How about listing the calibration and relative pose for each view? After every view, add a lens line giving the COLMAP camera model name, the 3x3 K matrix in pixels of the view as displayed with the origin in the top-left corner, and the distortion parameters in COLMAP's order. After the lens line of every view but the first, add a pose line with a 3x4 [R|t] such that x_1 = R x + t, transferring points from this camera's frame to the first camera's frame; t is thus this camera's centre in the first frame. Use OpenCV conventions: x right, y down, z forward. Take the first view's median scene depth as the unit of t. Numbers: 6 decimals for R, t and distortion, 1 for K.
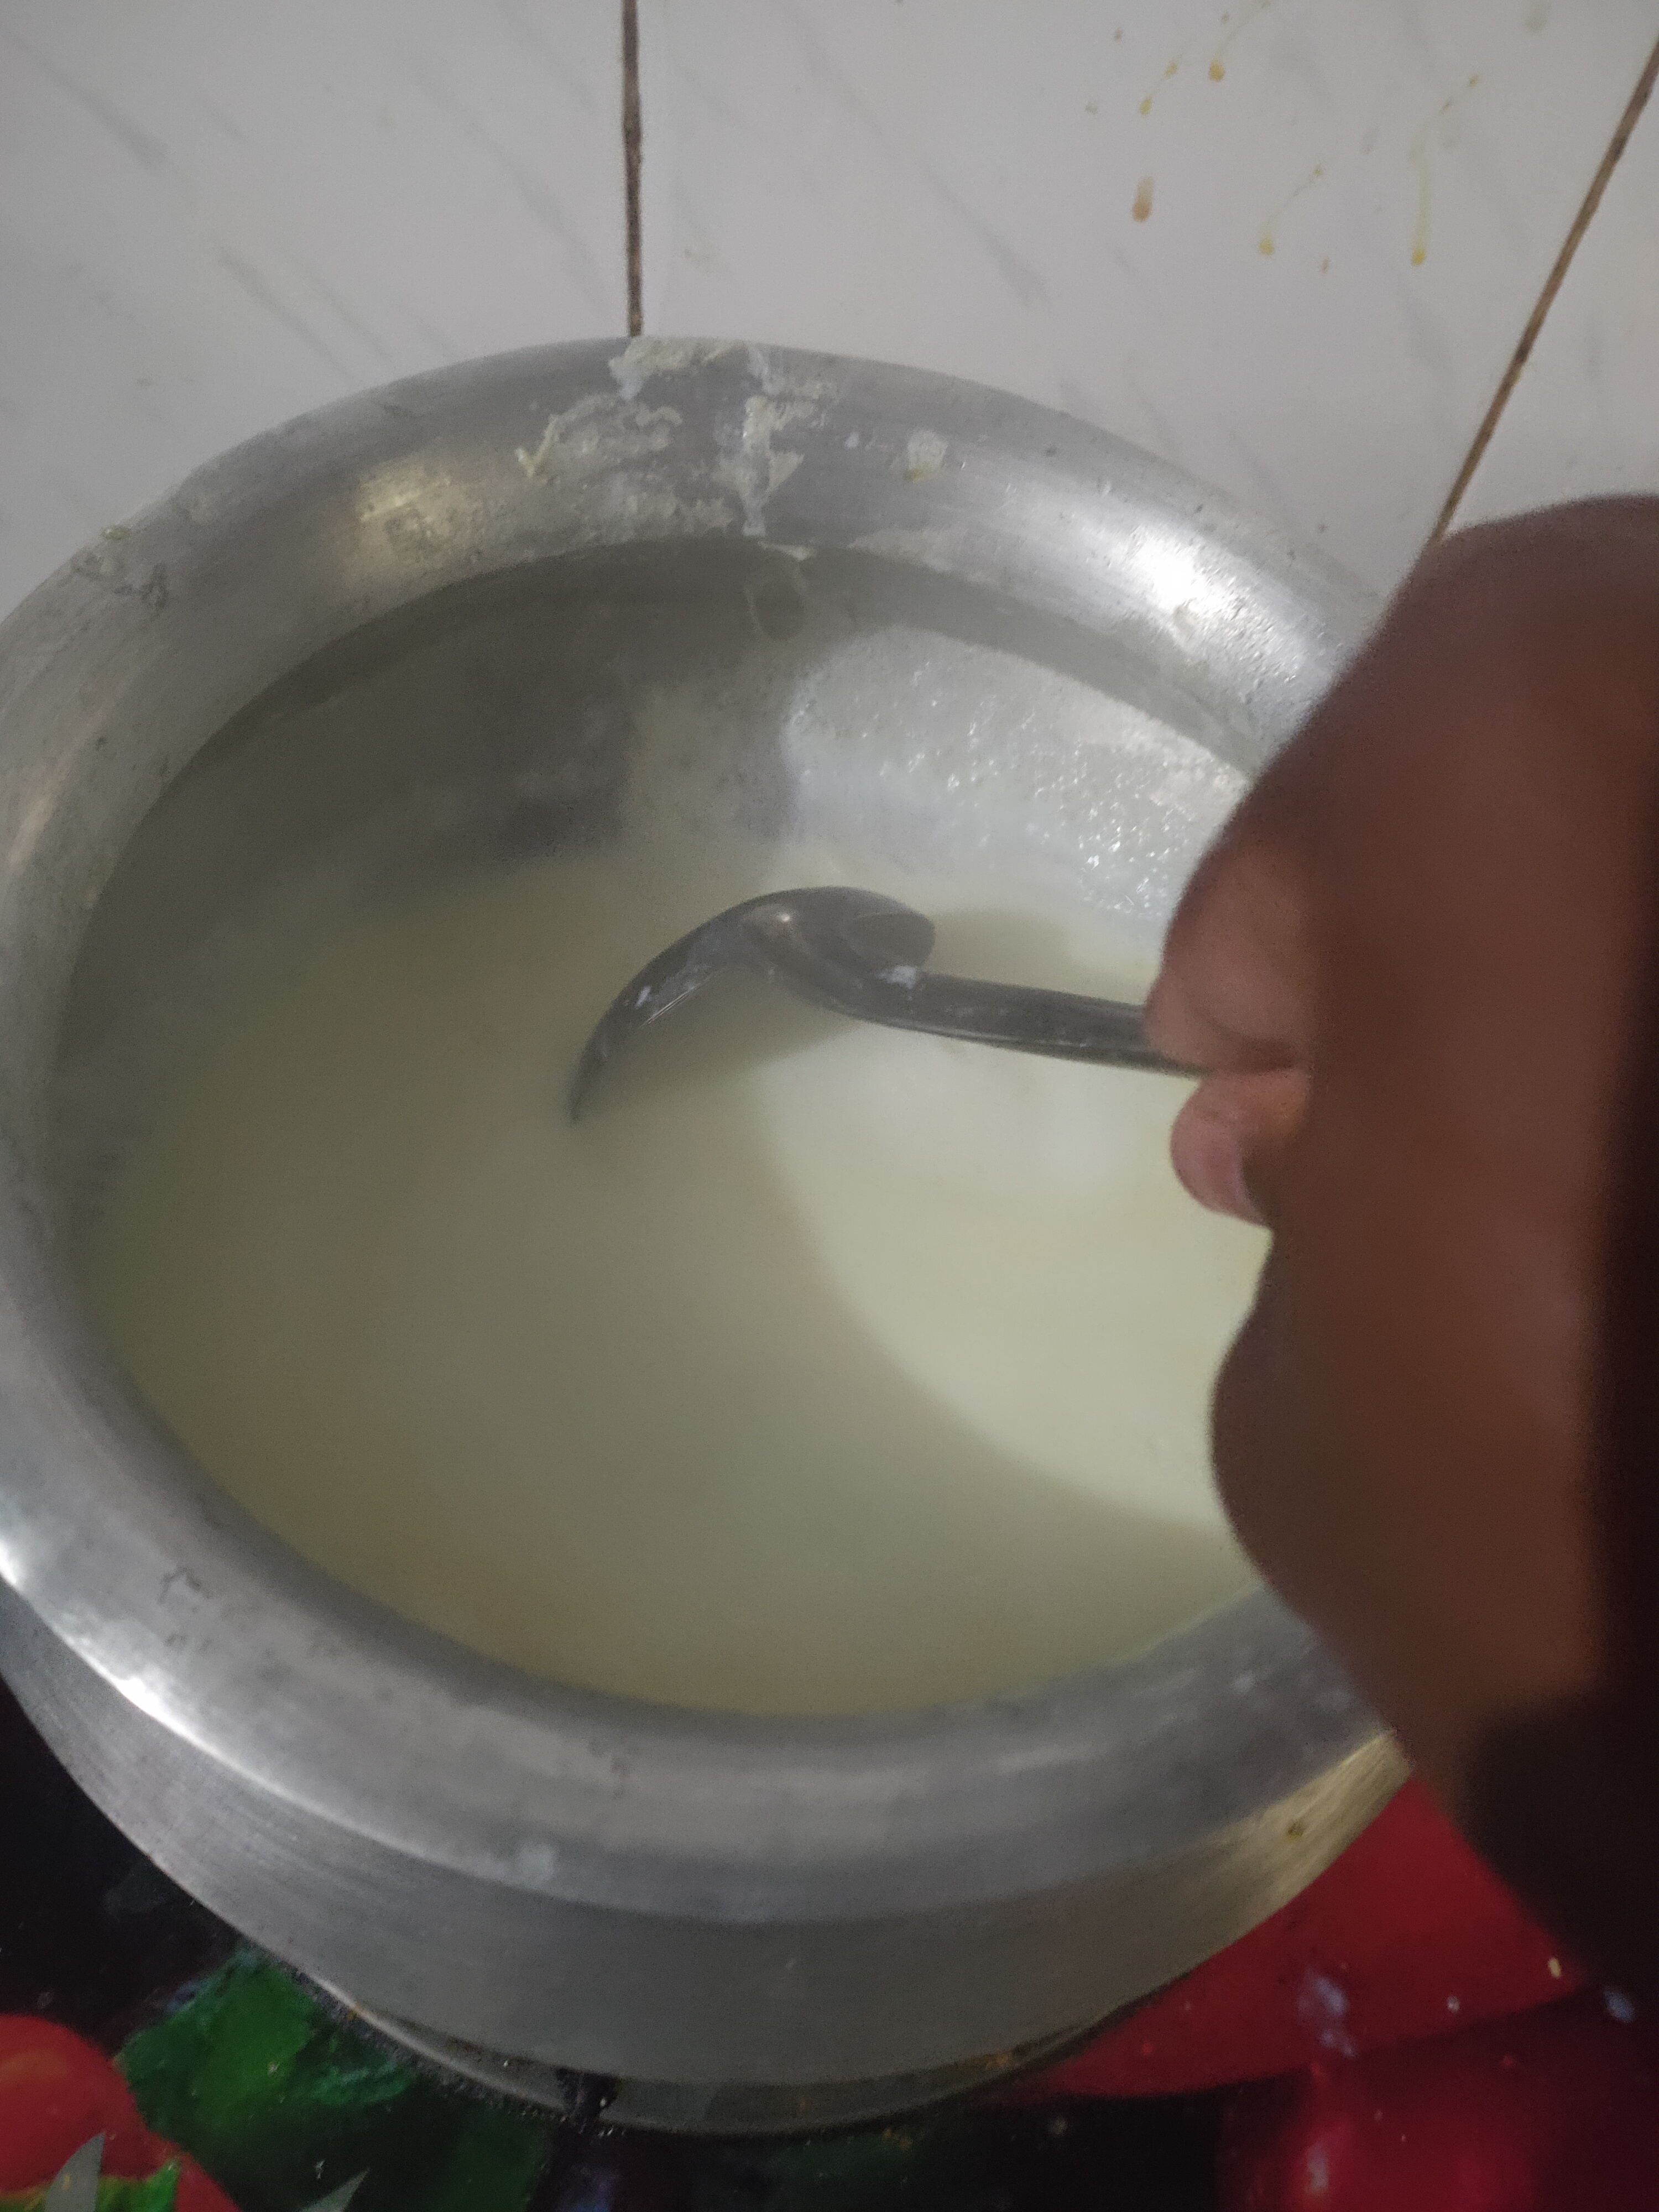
lens RADIAL K [[1756.2, 0, 808.2], [0, 1756.2, 1101.4], [0, 0, 1]] dist [-0.056770, 0.004251]
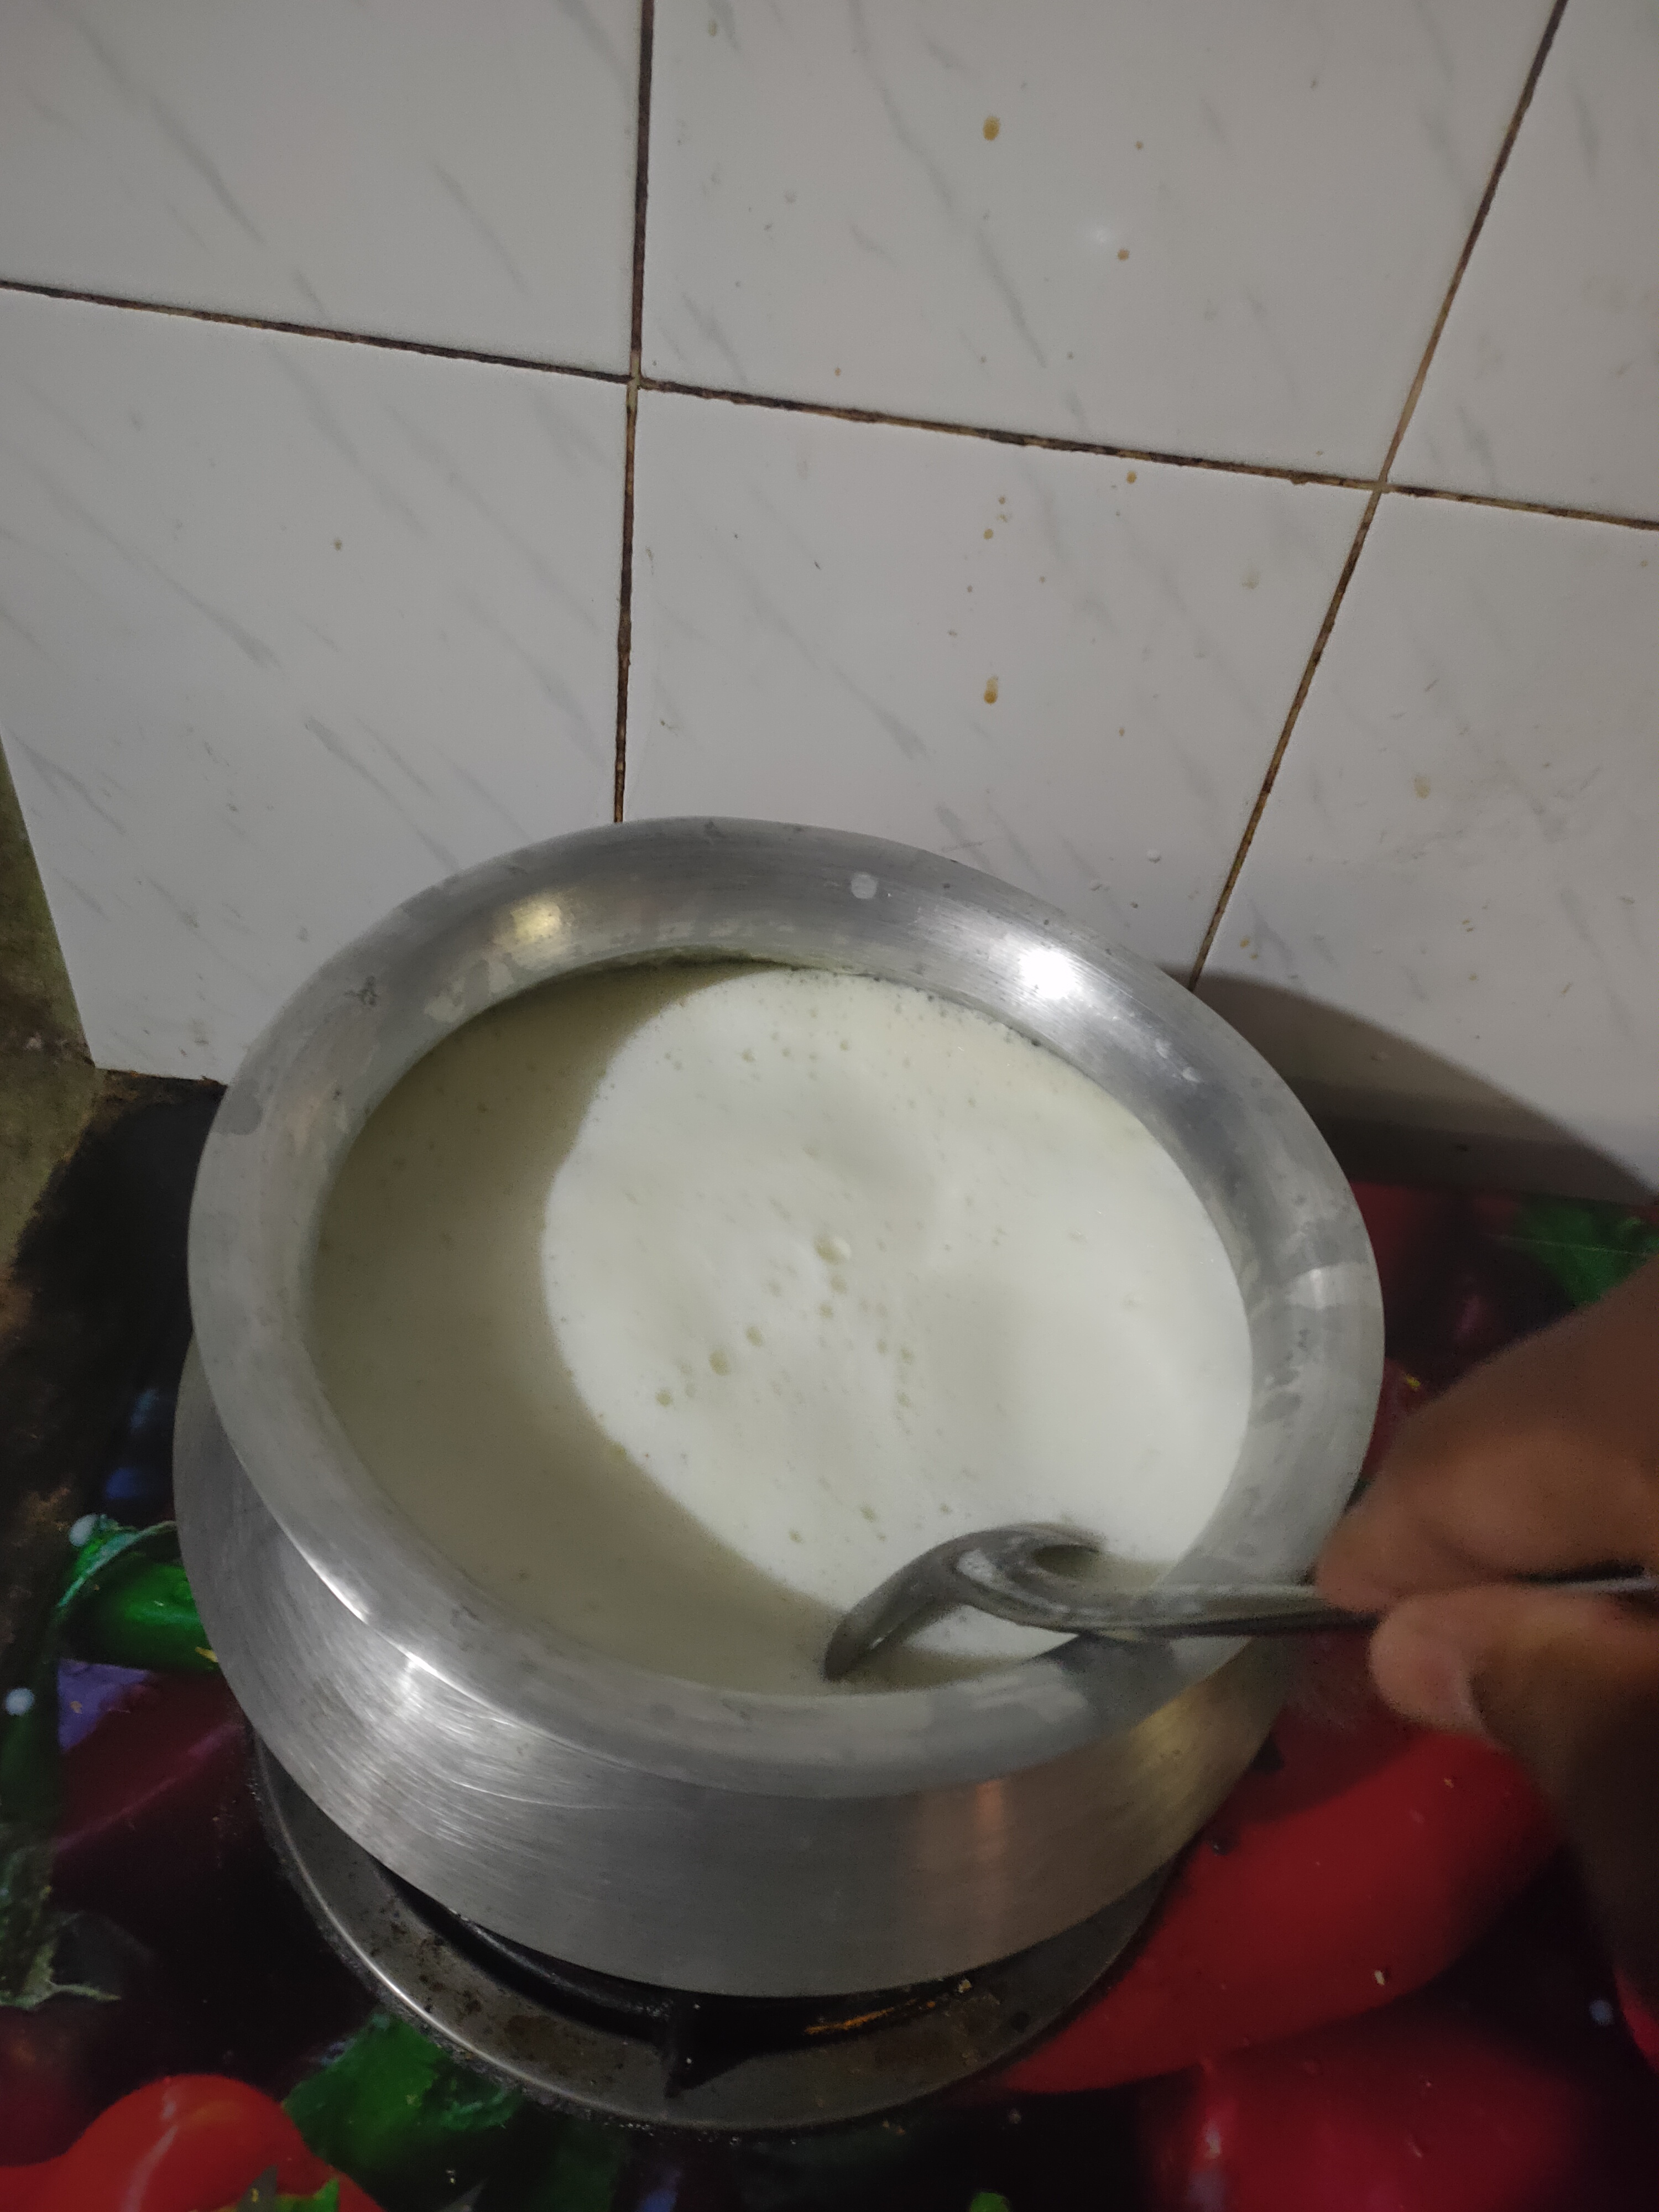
lens RADIAL K [[1756.2, 0, 838.6], [0, 1756.2, 1098.3], [0, 0, 1]] dist [-0.056770, 0.004251]
pose [[0.994701, -0.022389, 0.100341, -0.103462], [0.040213, 0.982971, -0.179306, 0.068581], [-0.094618, 0.182391, 0.978663, -0.416141]]
